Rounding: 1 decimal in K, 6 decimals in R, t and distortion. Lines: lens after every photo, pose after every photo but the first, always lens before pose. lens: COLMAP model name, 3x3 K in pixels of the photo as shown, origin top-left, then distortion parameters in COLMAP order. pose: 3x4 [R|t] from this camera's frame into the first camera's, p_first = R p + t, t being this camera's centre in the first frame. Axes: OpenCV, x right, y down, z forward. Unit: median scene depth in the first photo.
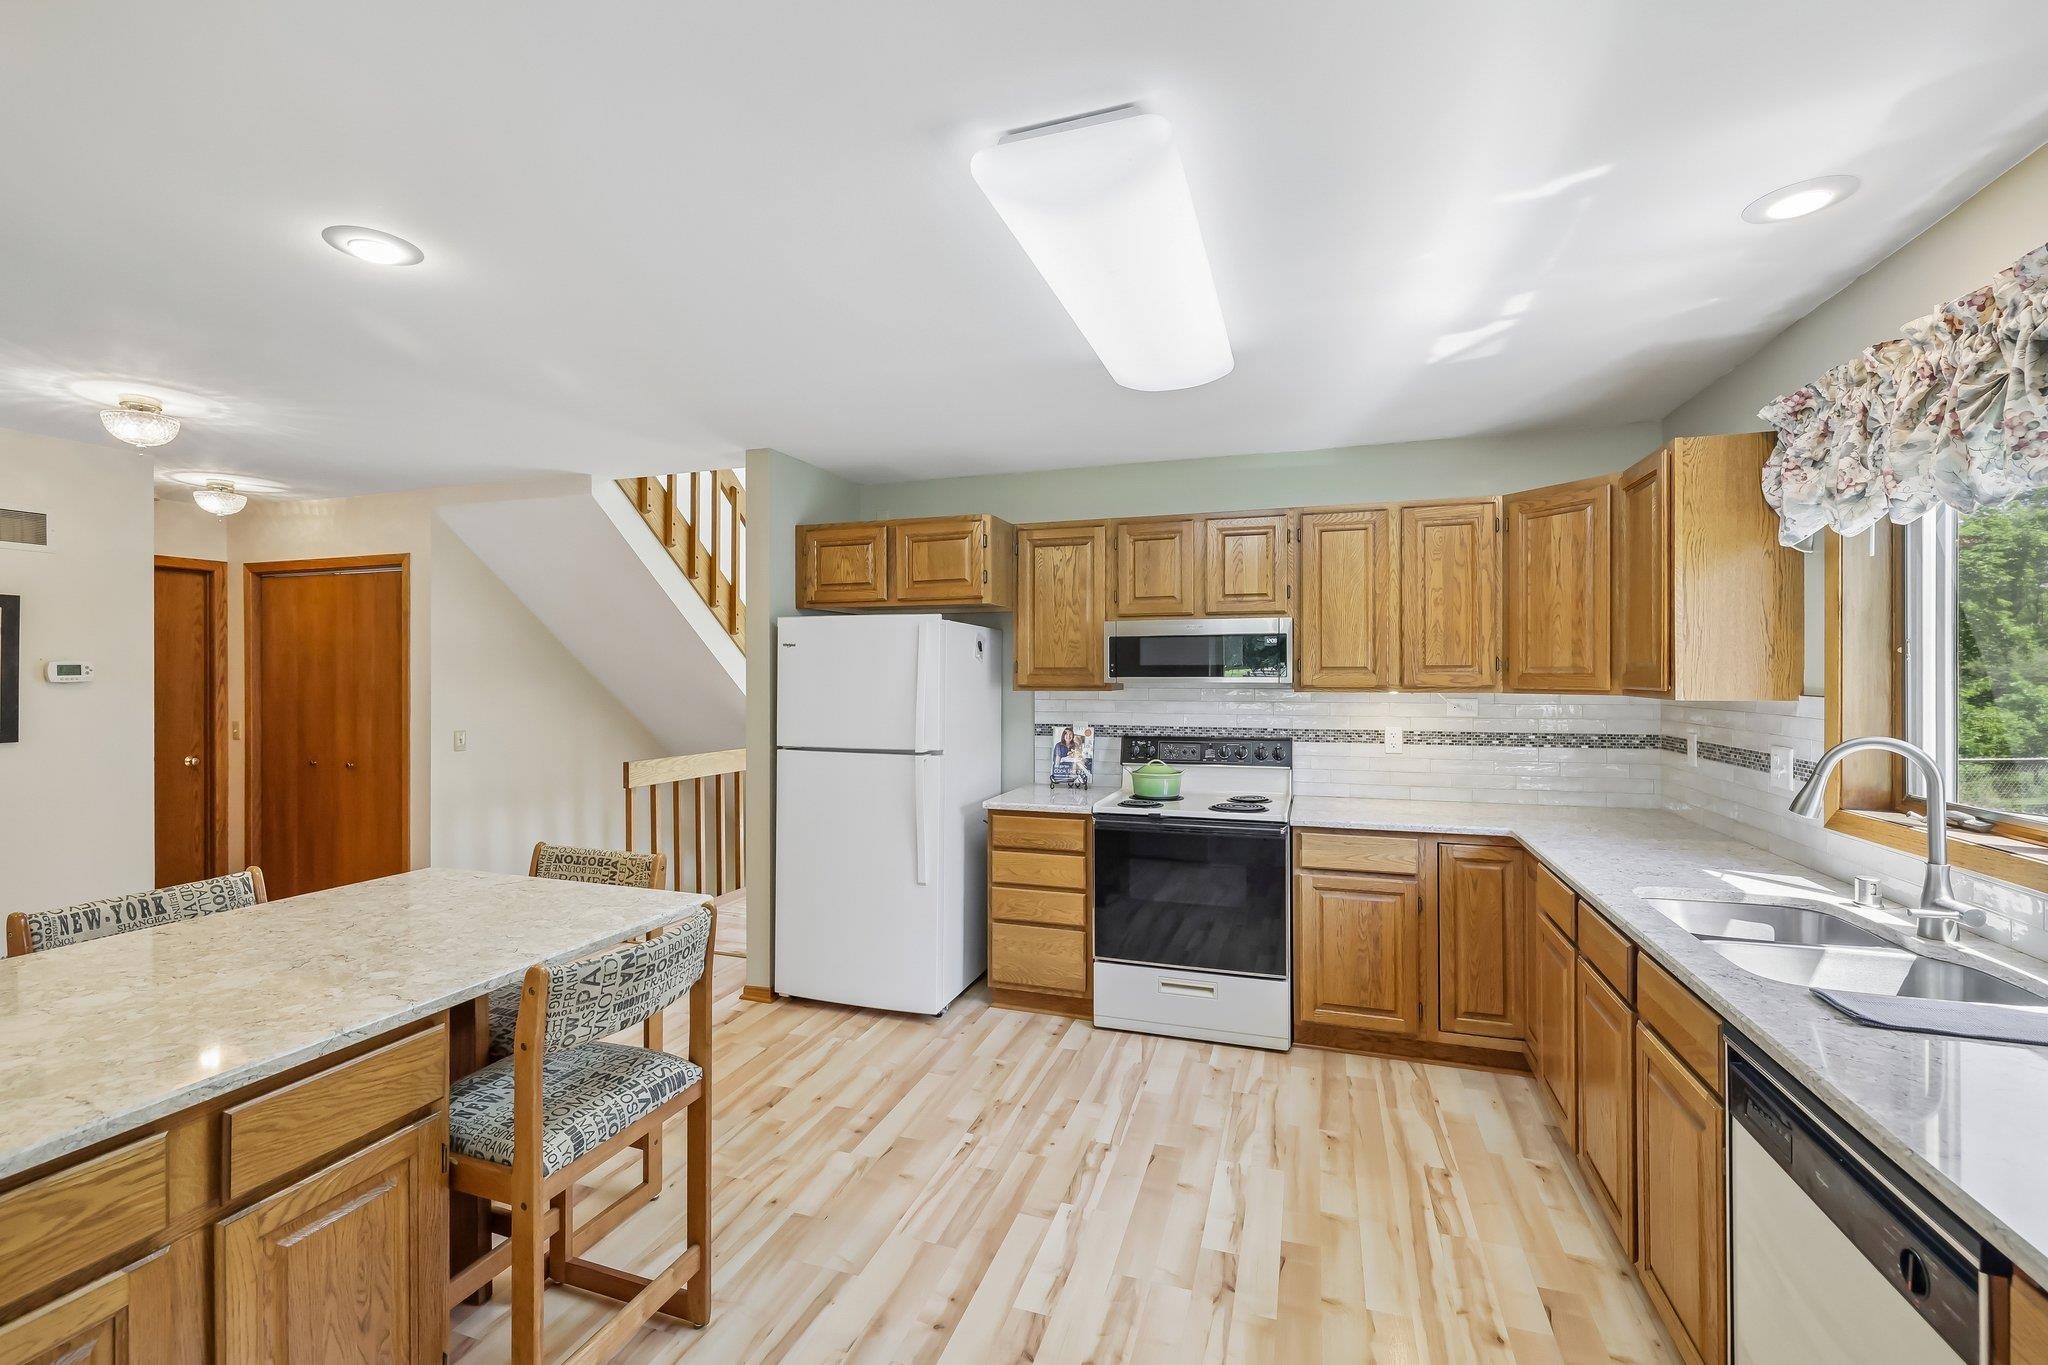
lens RADIAL K [[890.2, 0, 1016.0], [0, 890.2, 671.9], [0, 0, 1]] dist [0.008259, 0.000442]
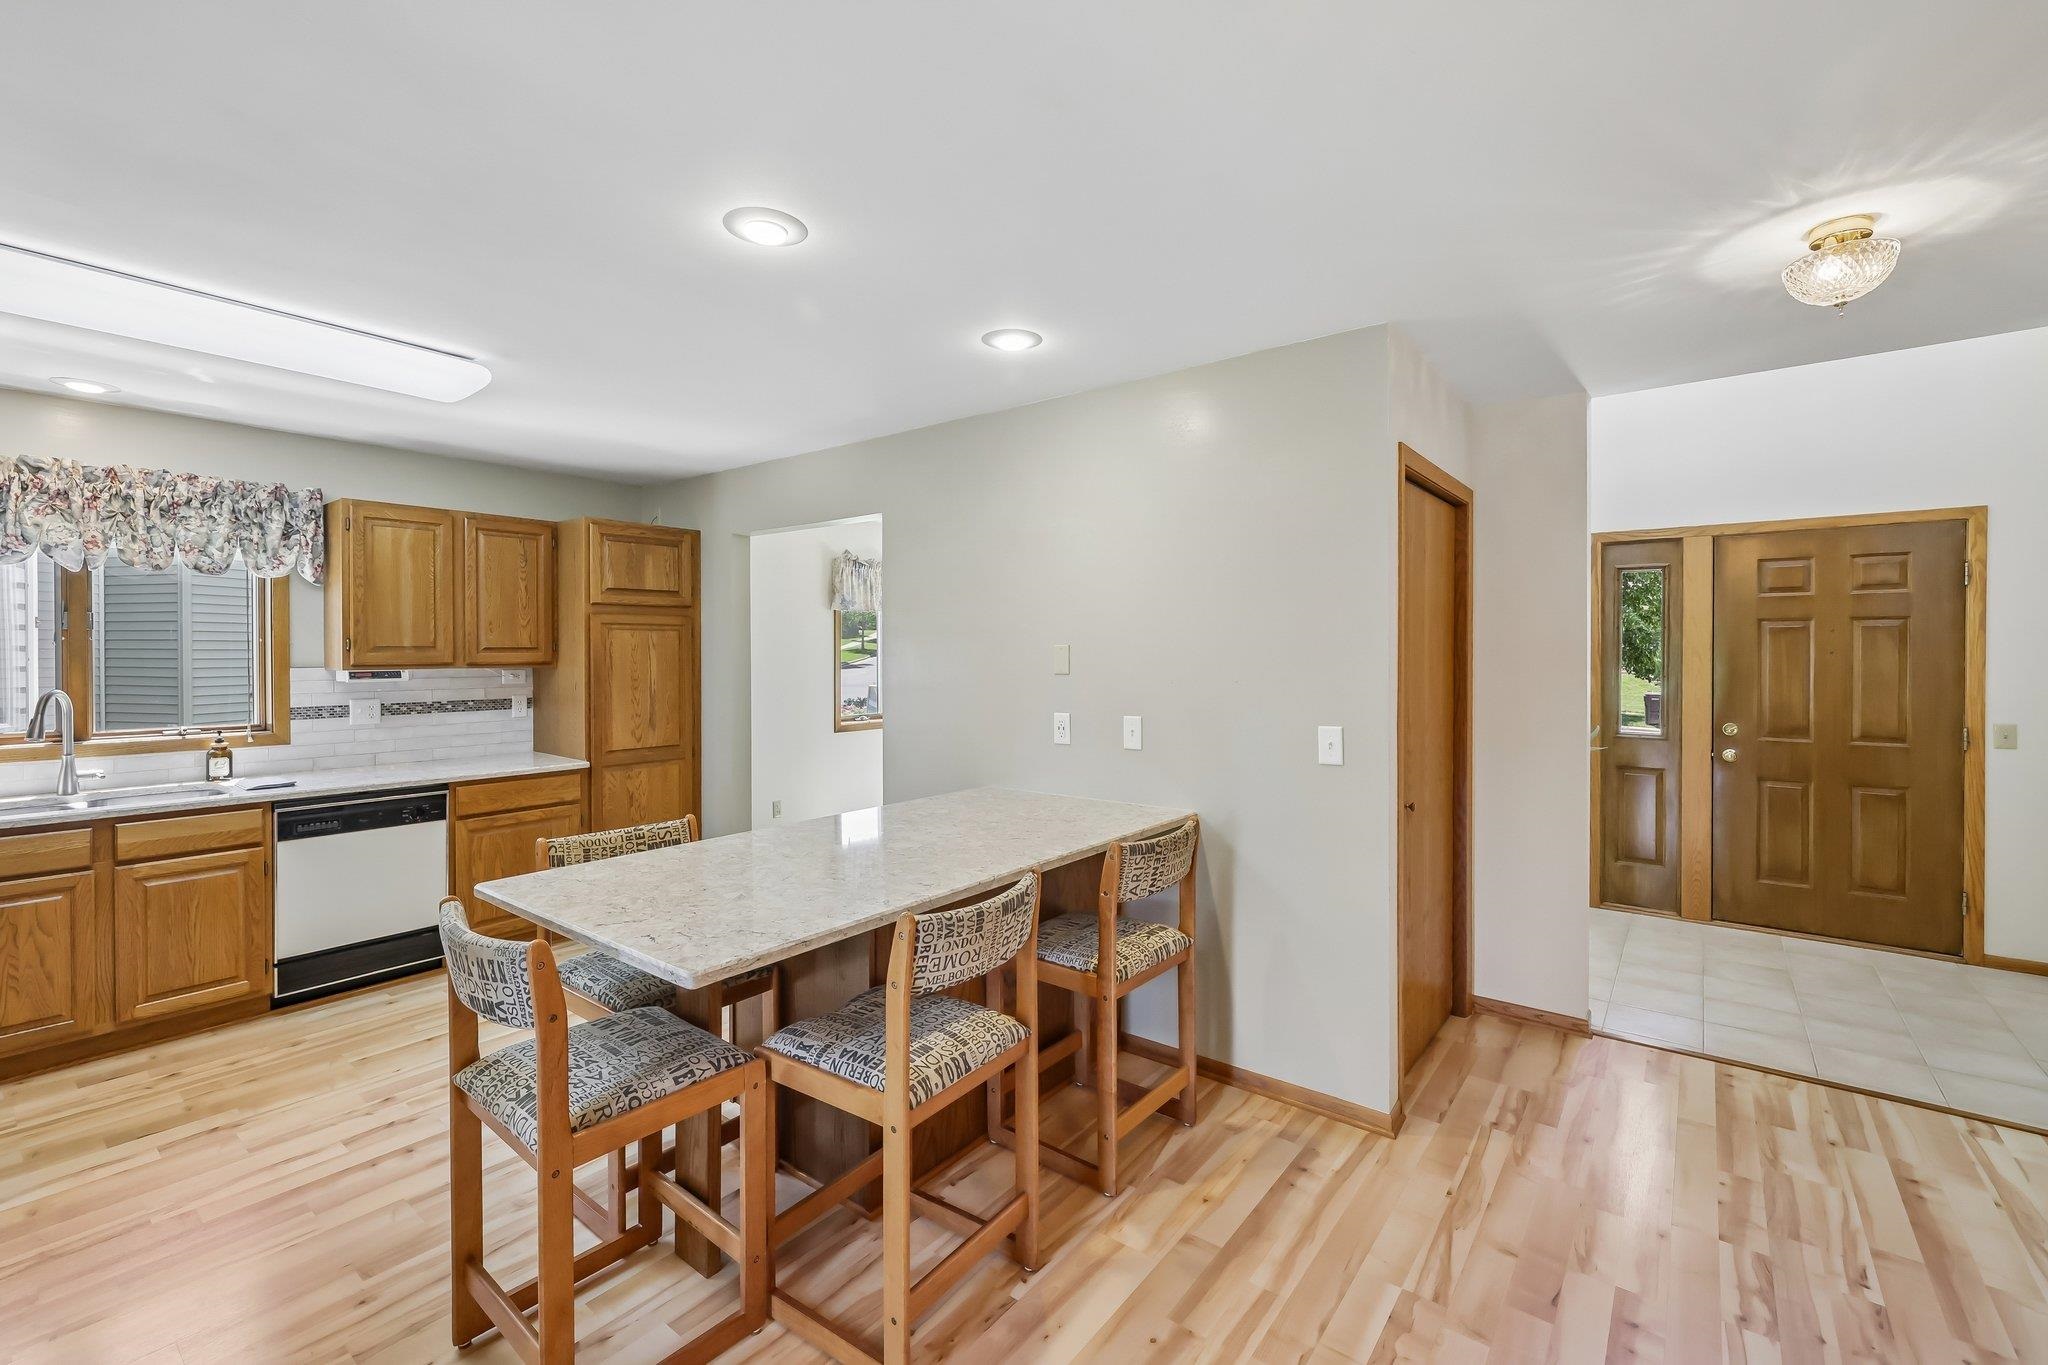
lens RADIAL K [[866.5, 0, 978.5], [0, 866.5, 659.7], [0, 0, 1]] dist [0.000744, -0.001591]
pose [[-0.933924, -0.000981, 0.357471, -0.803314], [0.001768, 0.999971, 0.007363, 0.002465], [-0.357468, 0.007508, -0.933895, 1.148924]]
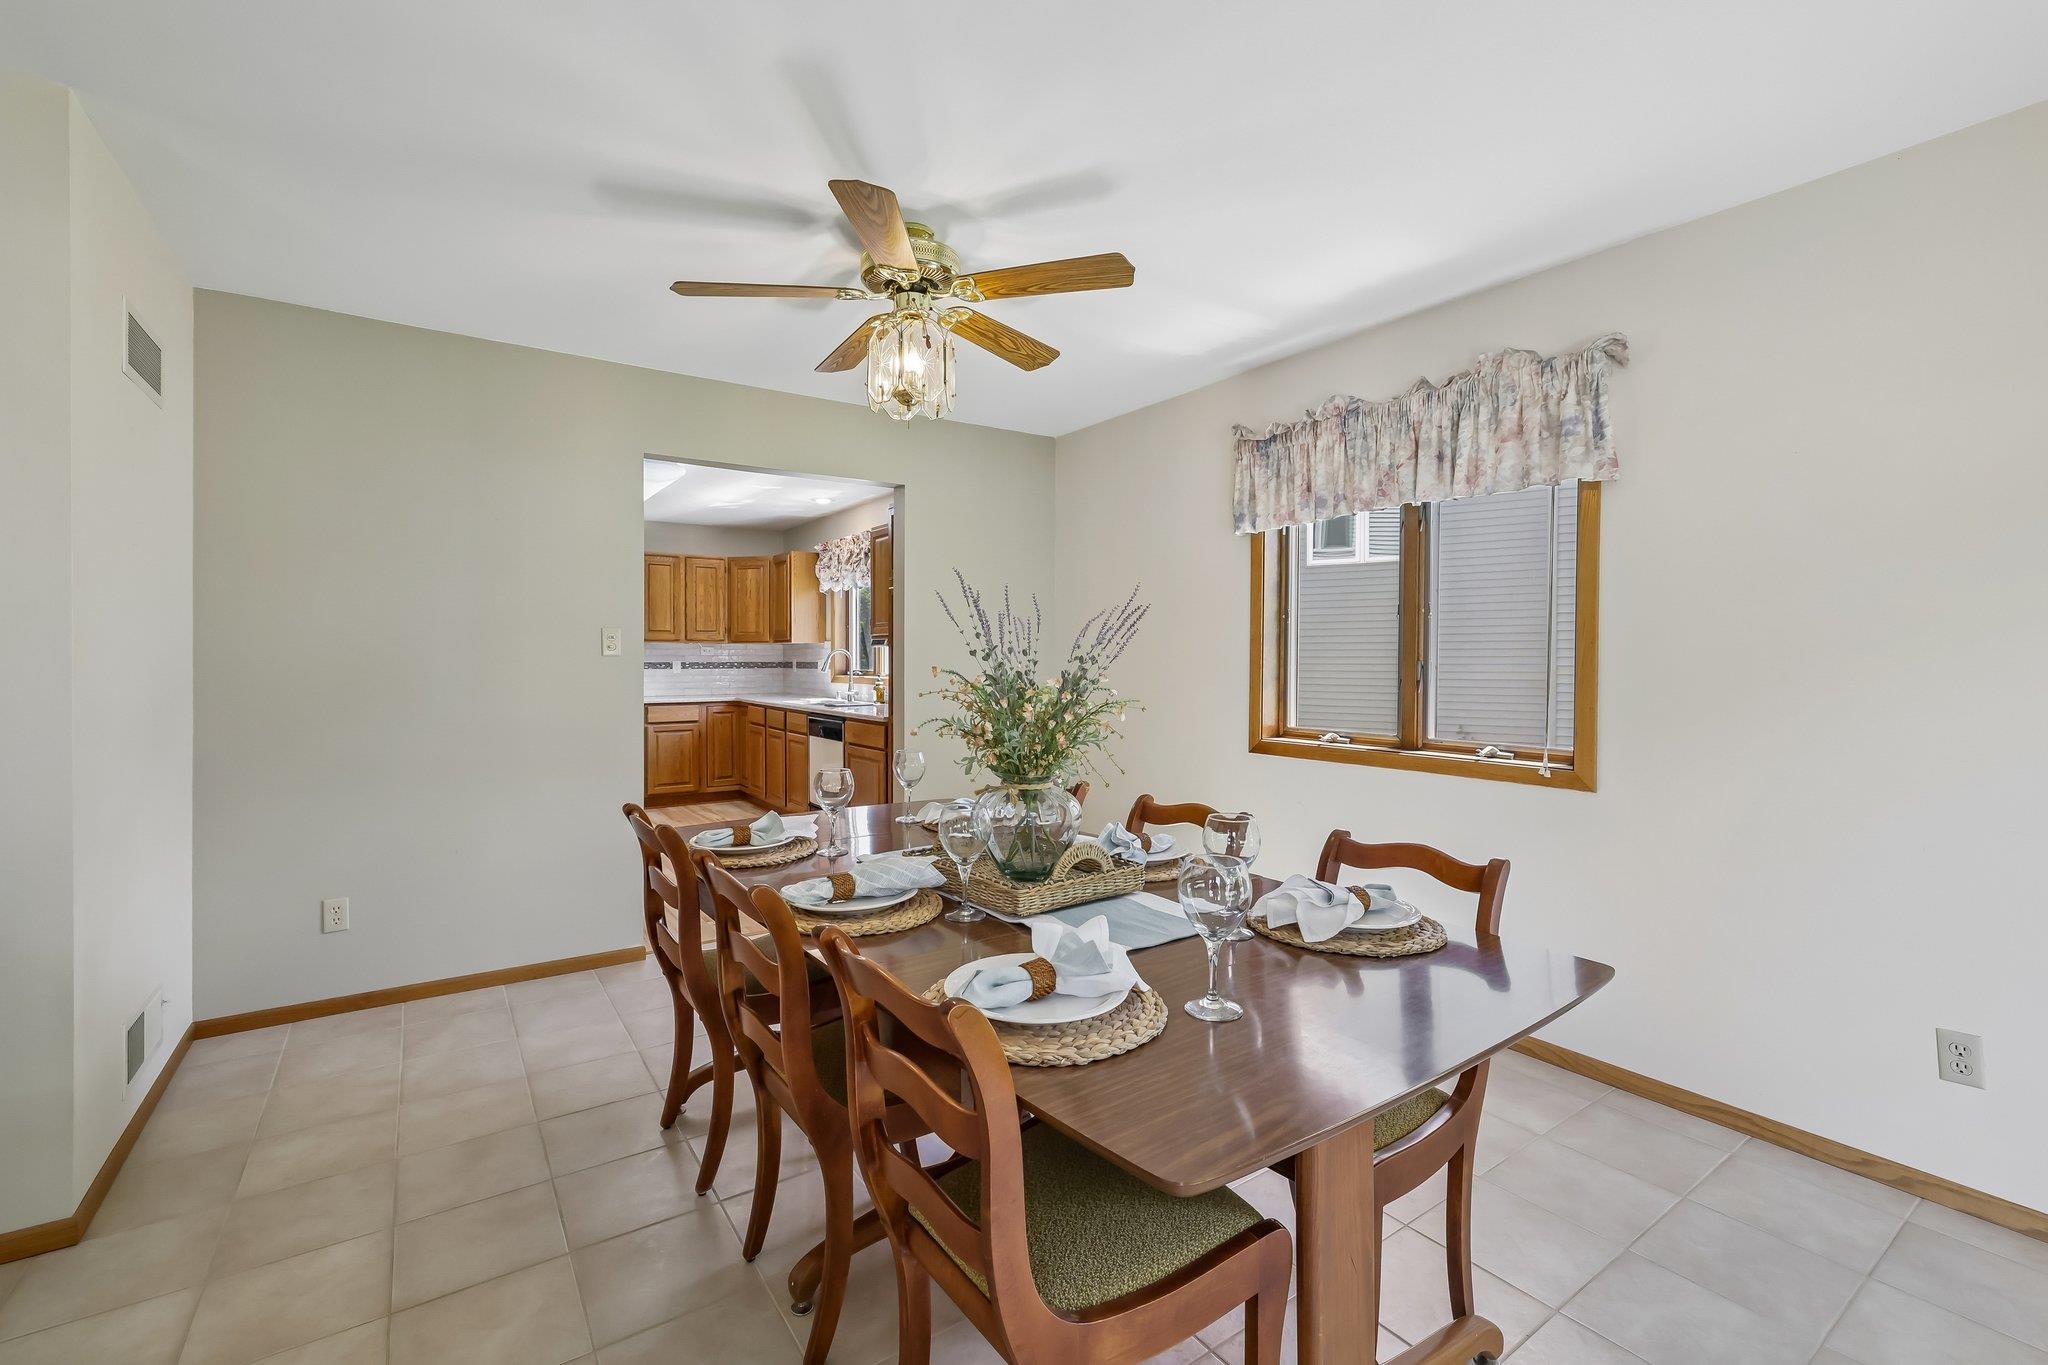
lens RADIAL K [[866.5, 0, 1011.0], [0, 866.5, 675.3], [0, 0, 1]] dist [0.000744, -0.001591]
pose [[0.608377, -0.013616, 0.793531, -0.843508], [-0.004101, 0.999786, 0.020299, 0.062392], [-0.793638, -0.015603, 0.608191, -1.011472]]
